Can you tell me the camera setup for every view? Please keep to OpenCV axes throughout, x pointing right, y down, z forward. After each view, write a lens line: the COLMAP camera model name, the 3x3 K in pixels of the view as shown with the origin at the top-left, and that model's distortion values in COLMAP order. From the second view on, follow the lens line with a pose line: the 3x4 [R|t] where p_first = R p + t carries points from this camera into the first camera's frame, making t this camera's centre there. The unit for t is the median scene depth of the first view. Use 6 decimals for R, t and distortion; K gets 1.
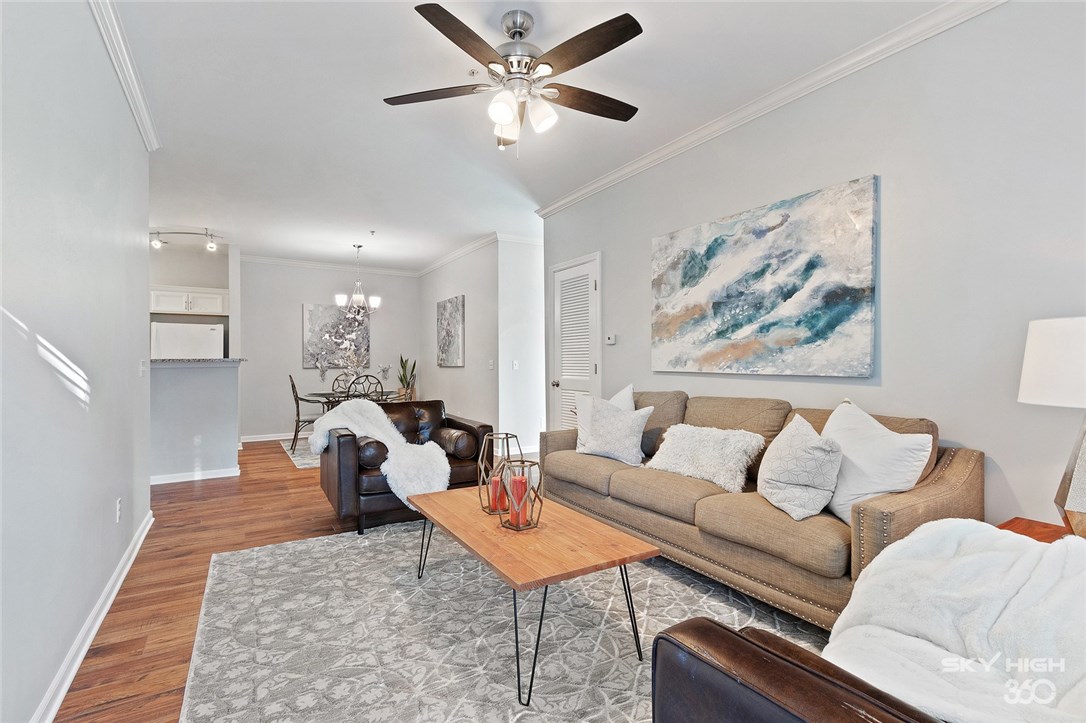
lens RADIAL K [[498.9, 0, 535.8], [0, 498.9, 363.9], [0, 0, 1]] dist [-0.000236, -0.000157]
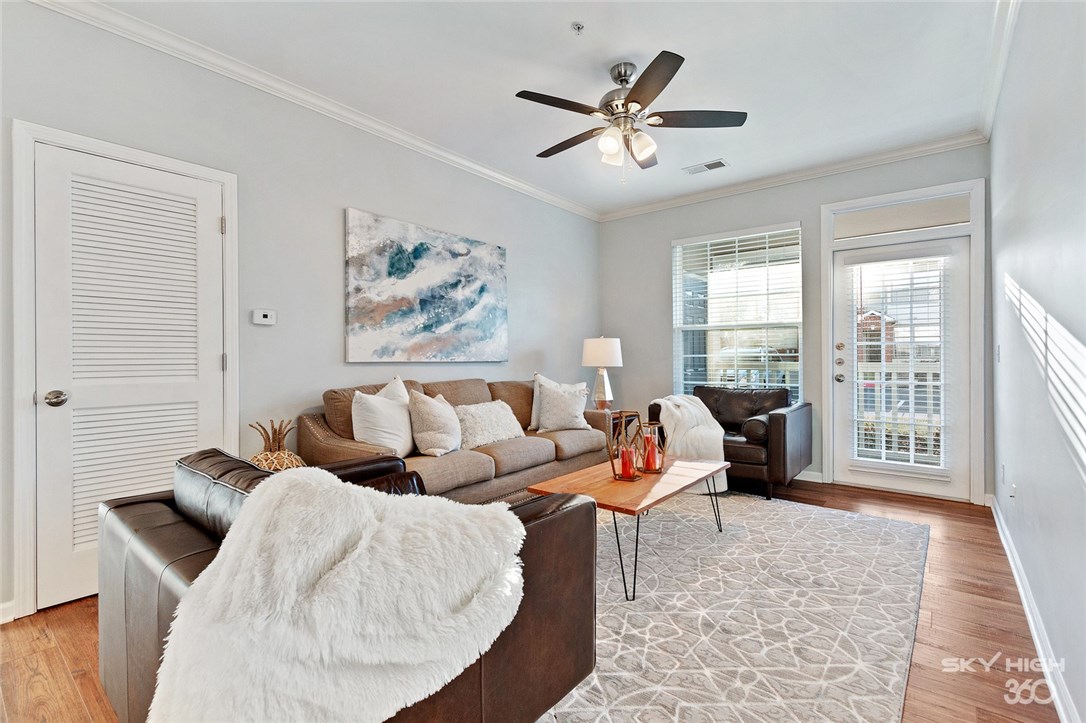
lens RADIAL K [[498.9, 0, 523.3], [0, 498.9, 354.9], [0, 0, 1]] dist [-0.000236, -0.000157]
pose [[-0.326348, 0.008488, 0.945212, -0.756314], [0.008918, 0.999943, -0.005901, 0.010843], [-0.945208, 0.006503, -0.326405, 1.117427]]
